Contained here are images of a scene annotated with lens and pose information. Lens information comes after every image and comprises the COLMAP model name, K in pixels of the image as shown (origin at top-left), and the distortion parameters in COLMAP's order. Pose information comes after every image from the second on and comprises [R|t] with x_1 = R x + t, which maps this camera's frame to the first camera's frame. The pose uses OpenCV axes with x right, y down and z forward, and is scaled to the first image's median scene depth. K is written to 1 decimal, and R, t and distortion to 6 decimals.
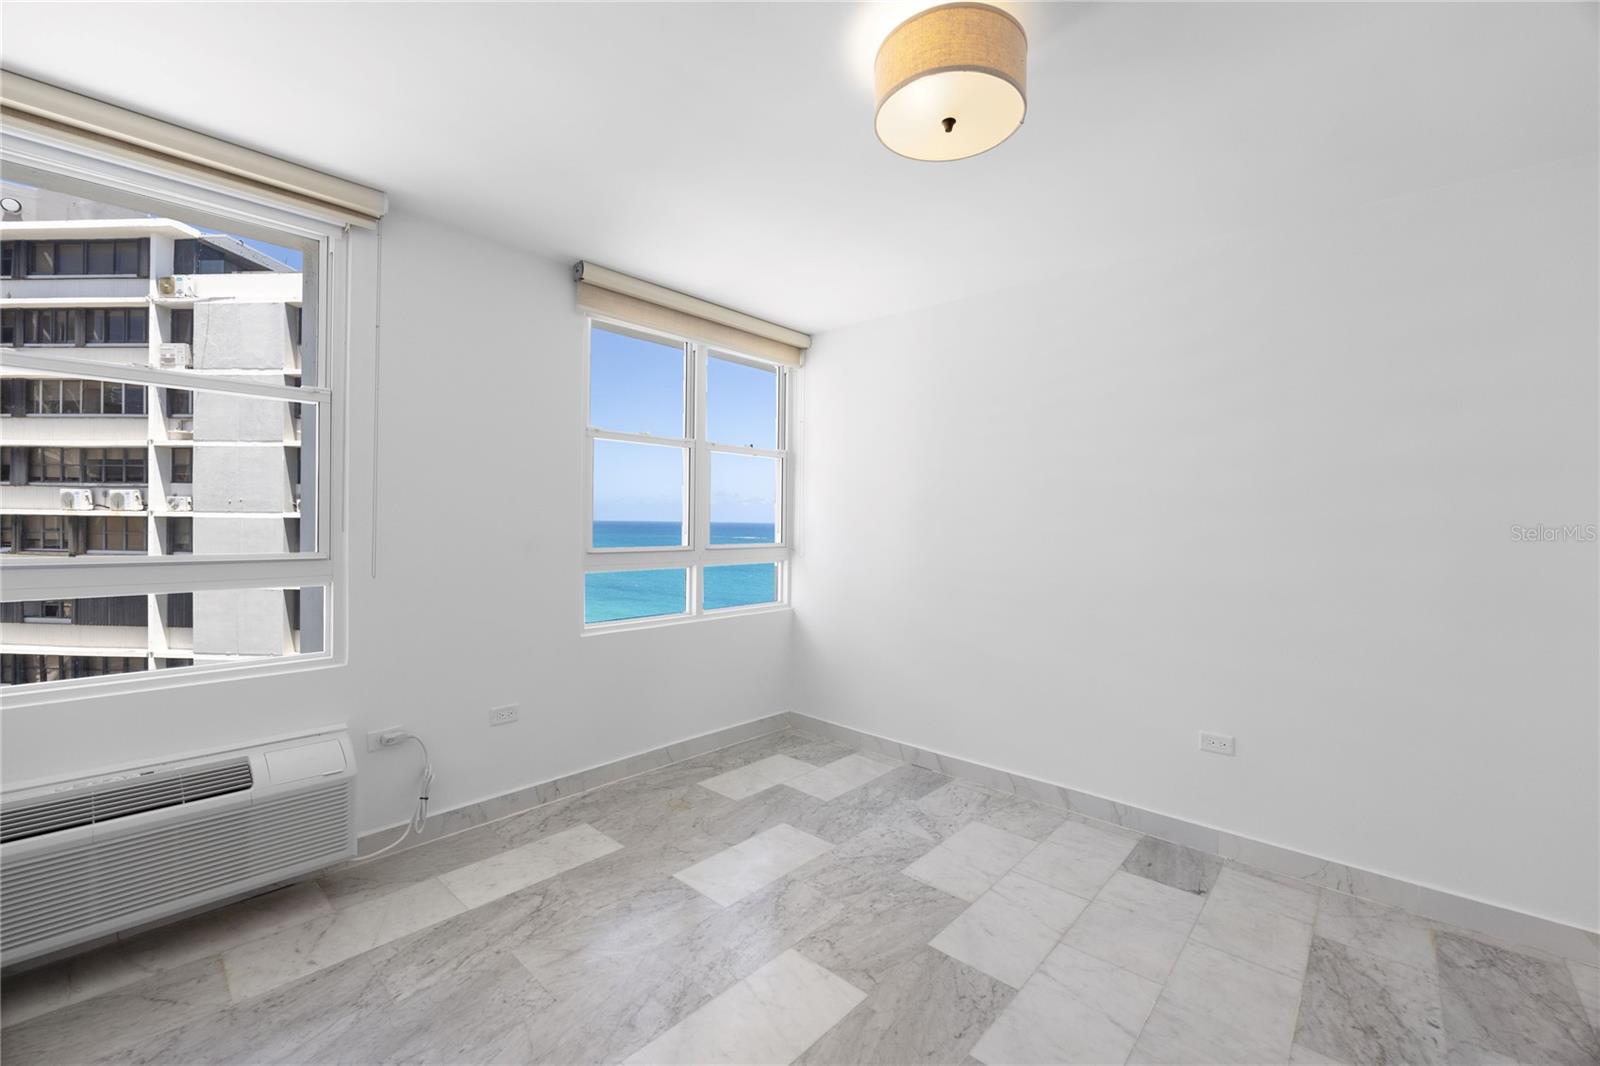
lens RADIAL K [[668.5, 0, 808.8], [0, 668.5, 529.2], [0, 0, 1]] dist [-0.012529, 0.000534]
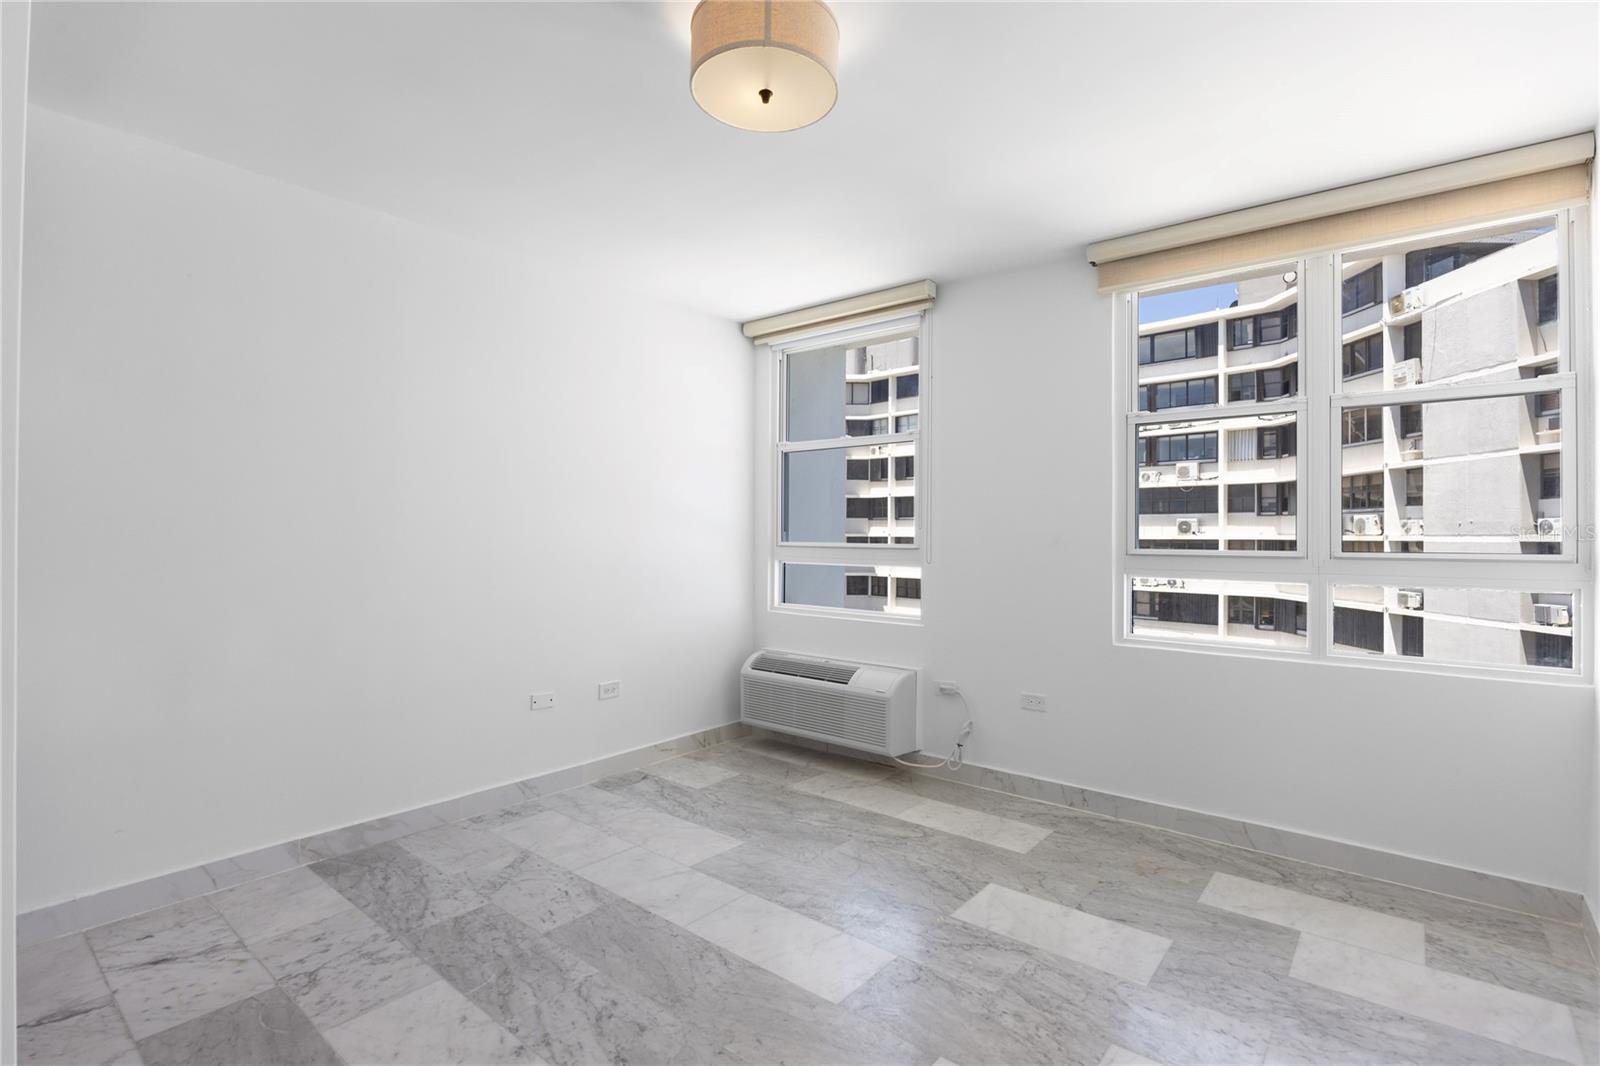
lens RADIAL K [[774.9, 0, 800.0], [0, 774.9, 533.0], [0, 0, 1]] dist [-0.020242, 0.000285]
pose [[0.022391, -0.017302, -0.999600, 0.586702], [-0.019479, 0.999653, -0.017739, 0.028493], [0.999560, 0.019869, 0.022046, 0.451651]]
